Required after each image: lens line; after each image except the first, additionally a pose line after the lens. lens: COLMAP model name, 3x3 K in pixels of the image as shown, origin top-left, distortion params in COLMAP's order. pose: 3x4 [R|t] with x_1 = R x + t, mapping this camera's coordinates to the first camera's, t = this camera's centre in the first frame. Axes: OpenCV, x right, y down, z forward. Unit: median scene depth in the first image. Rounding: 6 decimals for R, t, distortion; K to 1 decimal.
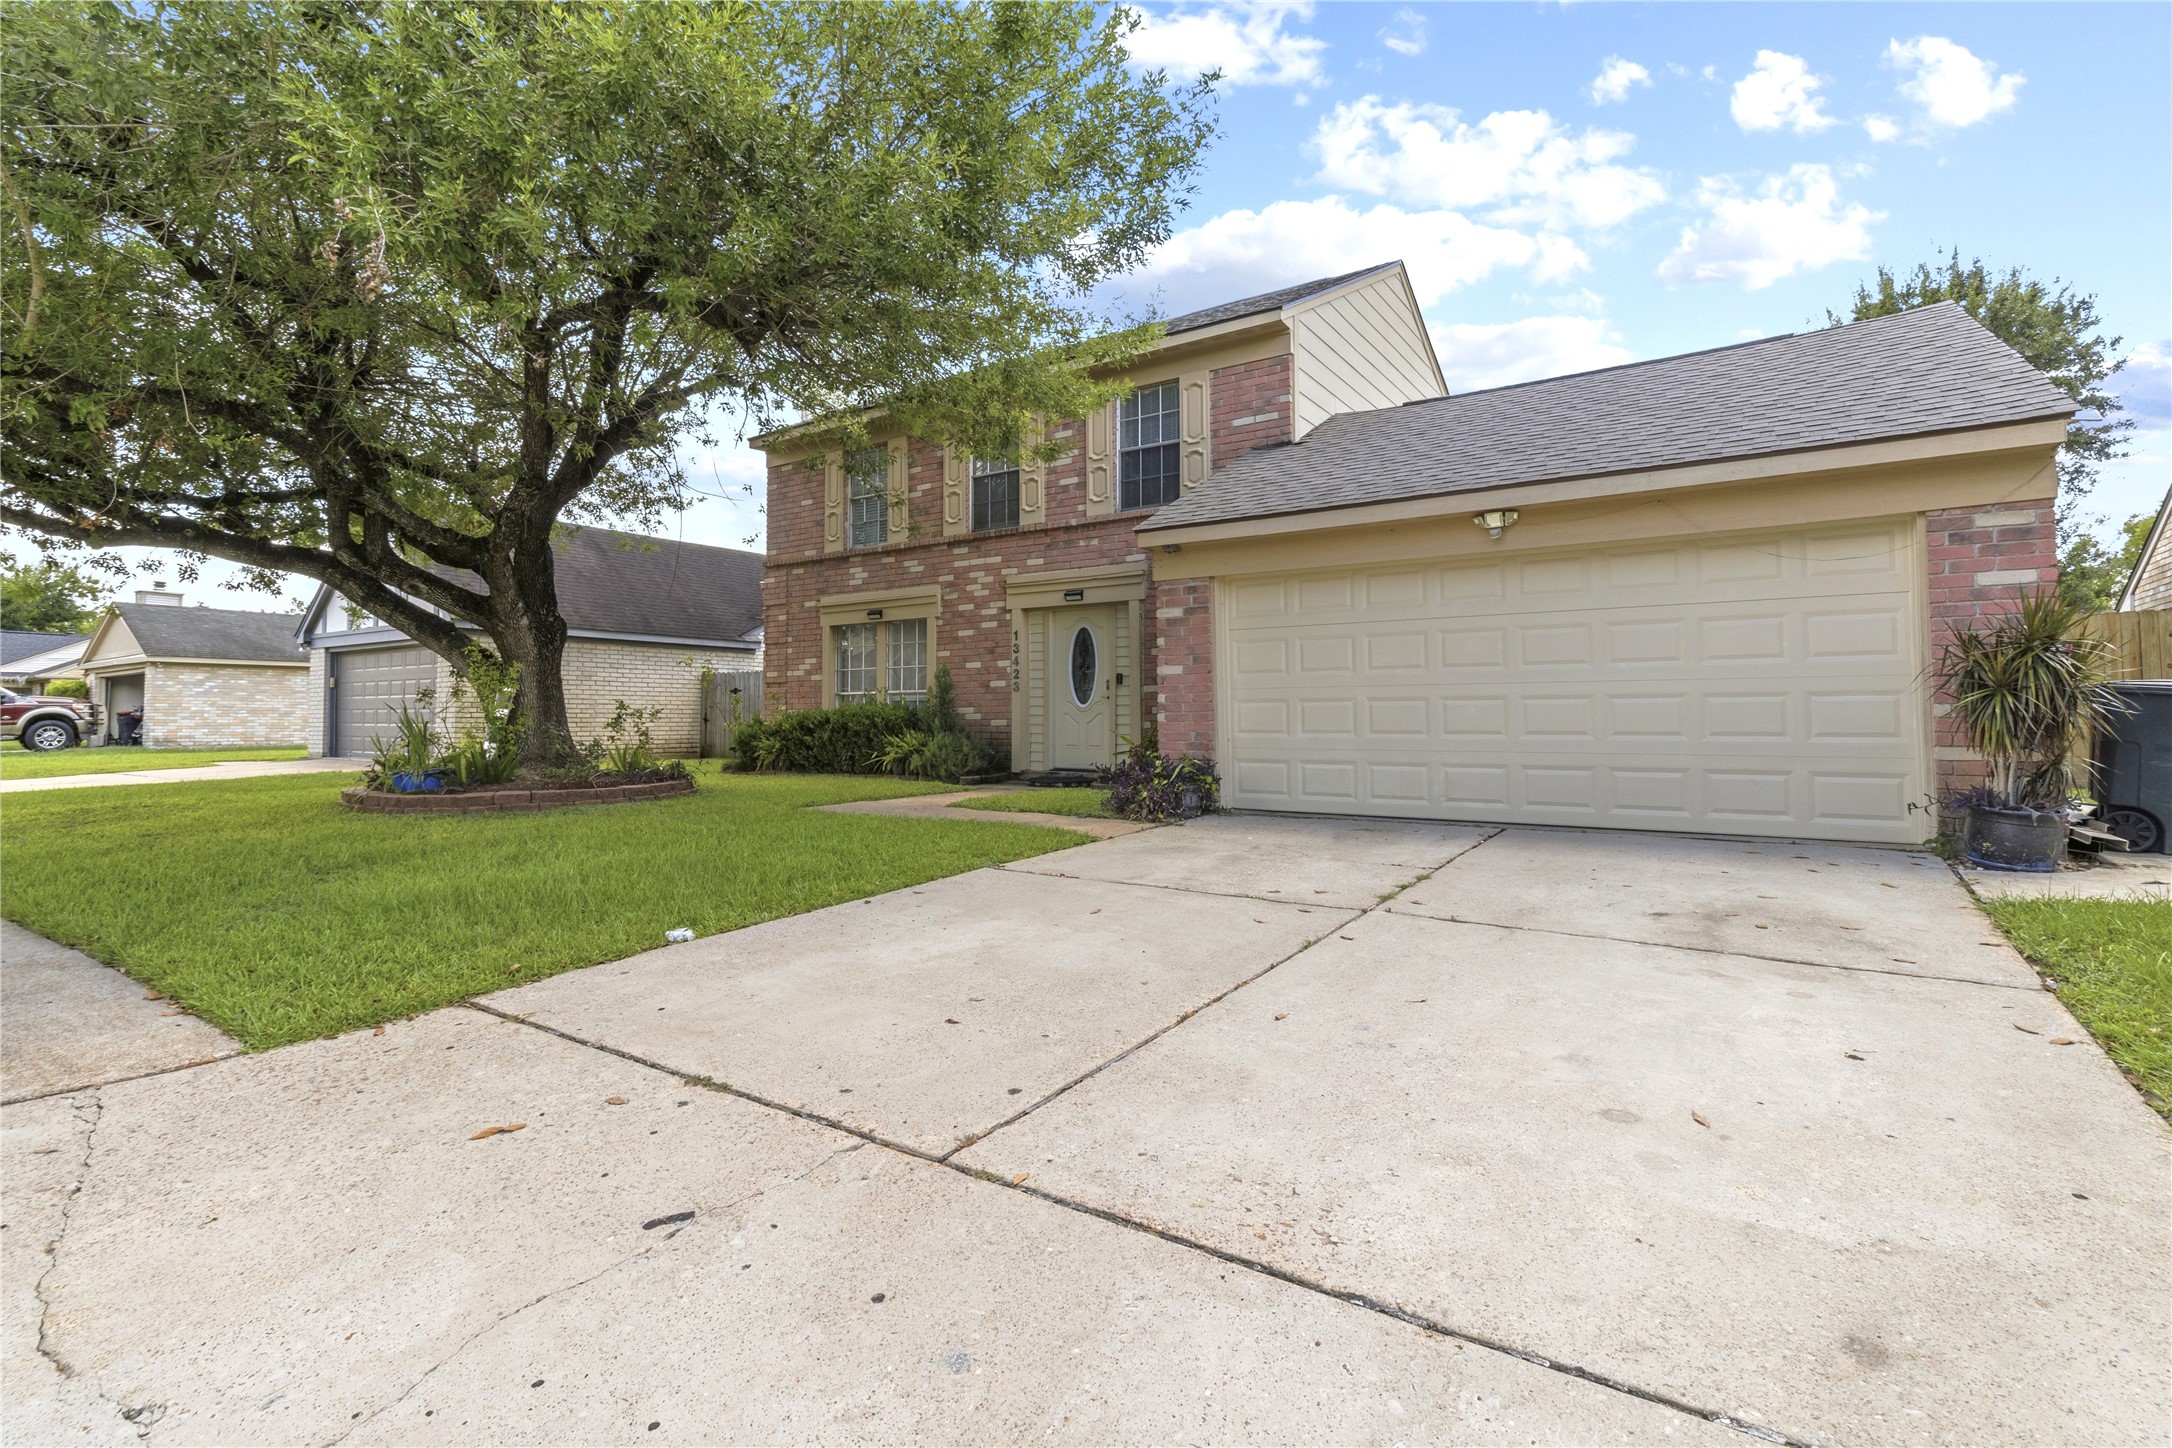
lens RADIAL K [[1028.2, 0, 1085.0], [0, 1028.2, 717.4], [0, 0, 1]] dist [0.002356, 0.000376]
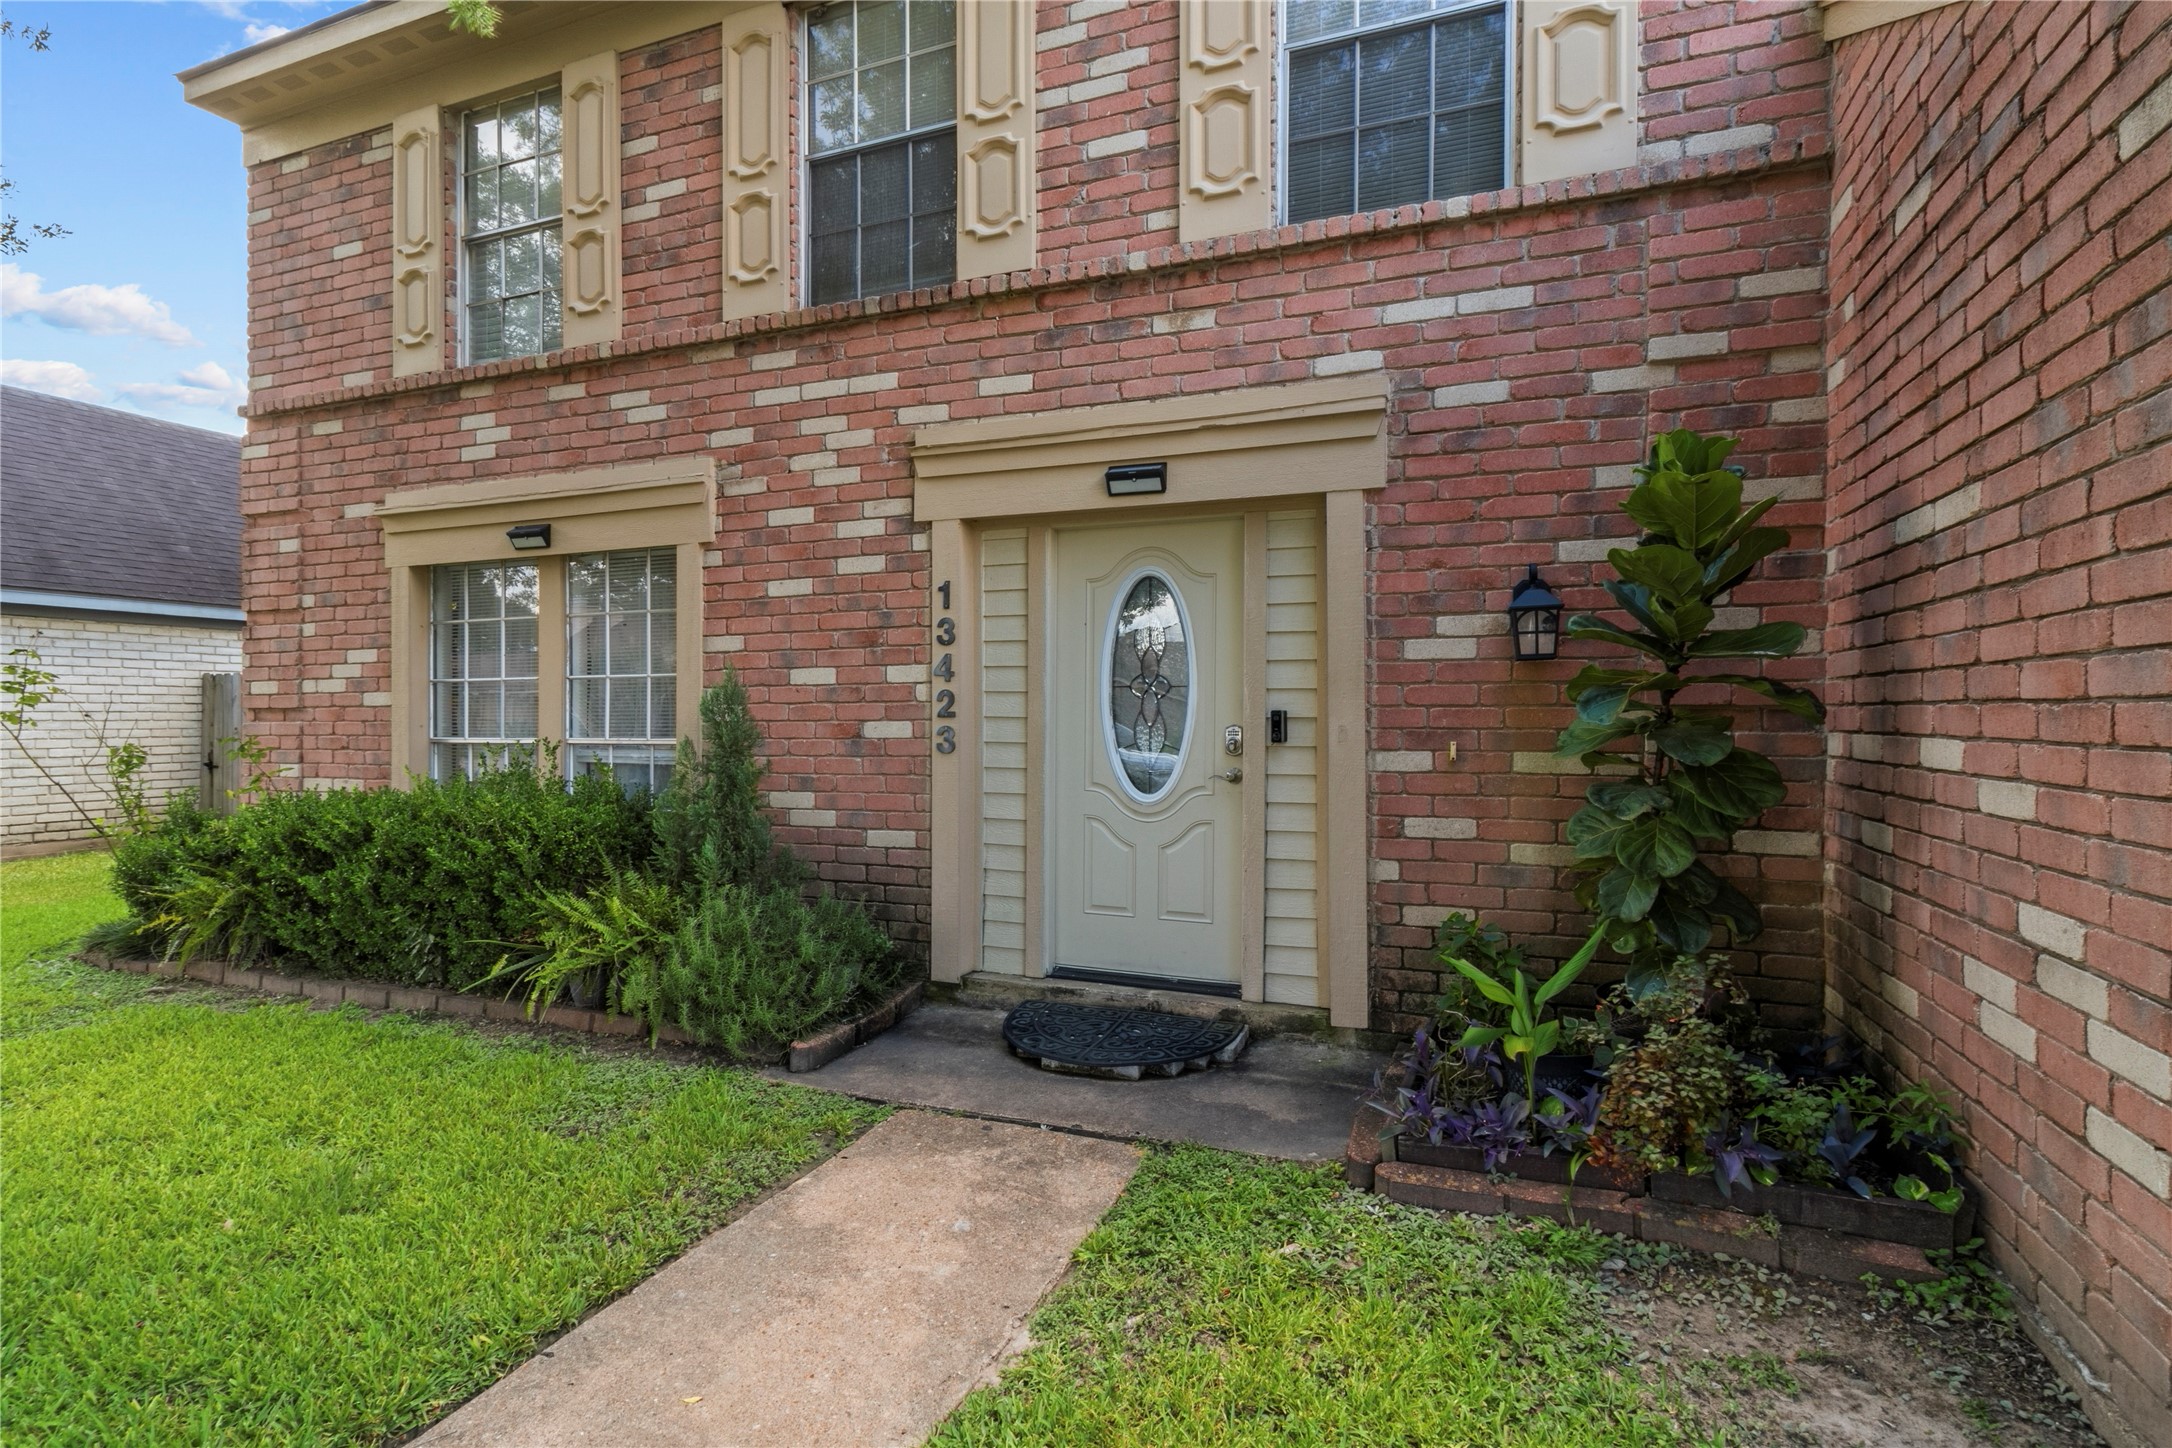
lens RADIAL K [[1028.2, 0, 1086.9], [0, 1028.2, 728.3], [0, 0, 1]] dist [0.002356, 0.000376]
pose [[0.974538, -0.002014, 0.224213, -0.096814], [-0.002065, 0.999837, 0.017953, -0.039682], [-0.224212, -0.017959, 0.974375, 0.630133]]
